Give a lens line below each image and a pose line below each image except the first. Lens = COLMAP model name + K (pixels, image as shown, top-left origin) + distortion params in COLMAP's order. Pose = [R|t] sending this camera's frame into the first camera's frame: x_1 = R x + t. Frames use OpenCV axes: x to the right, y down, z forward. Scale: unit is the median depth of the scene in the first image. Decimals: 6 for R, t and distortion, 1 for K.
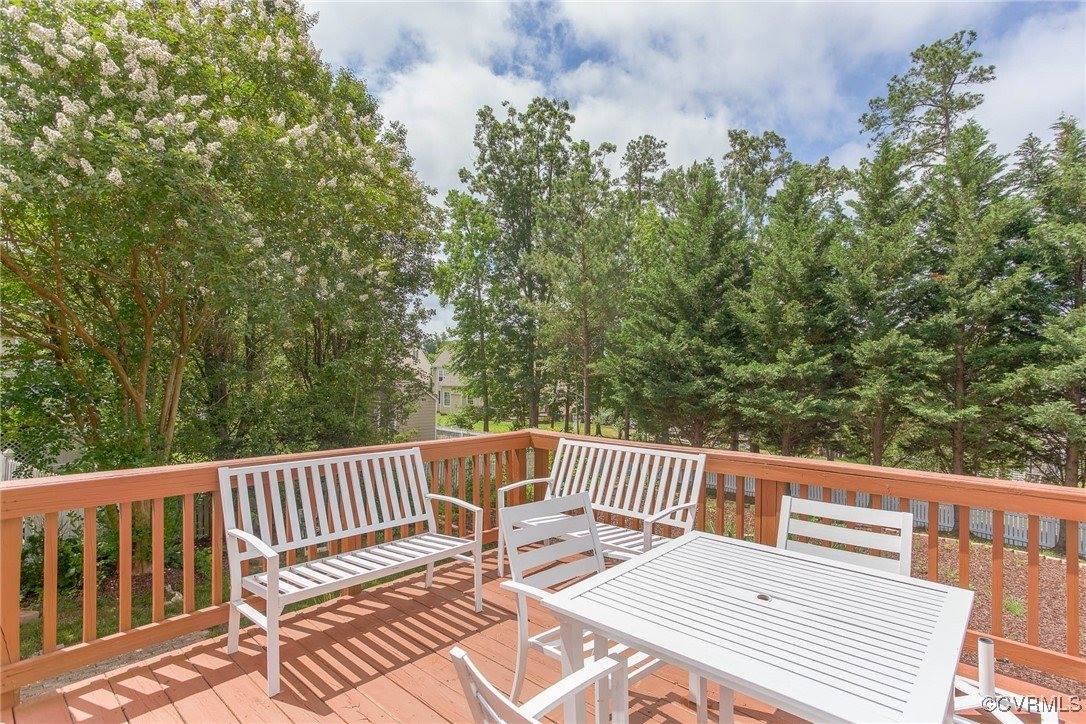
lens RADIAL K [[540.1, 0, 543.0], [0, 540.1, 362.0], [0, 0, 1]] dist [0.001316, 0.000679]
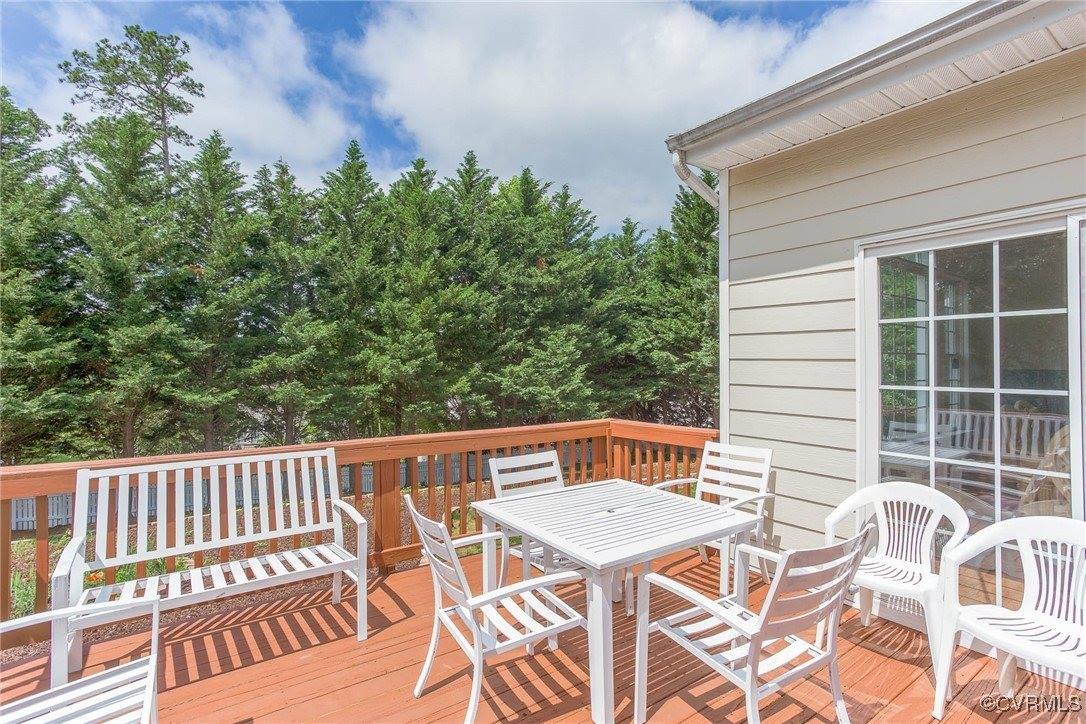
lens RADIAL K [[553.6, 0, 543.0], [0, 553.6, 362.0], [0, 0, 1]] dist [-0.096367, 0.061438]
pose [[0.208311, -0.009314, 0.978018, -0.150708], [-0.014191, 0.999821, 0.012544, 0.000339], [-0.977960, -0.016492, 0.208142, 0.116648]]
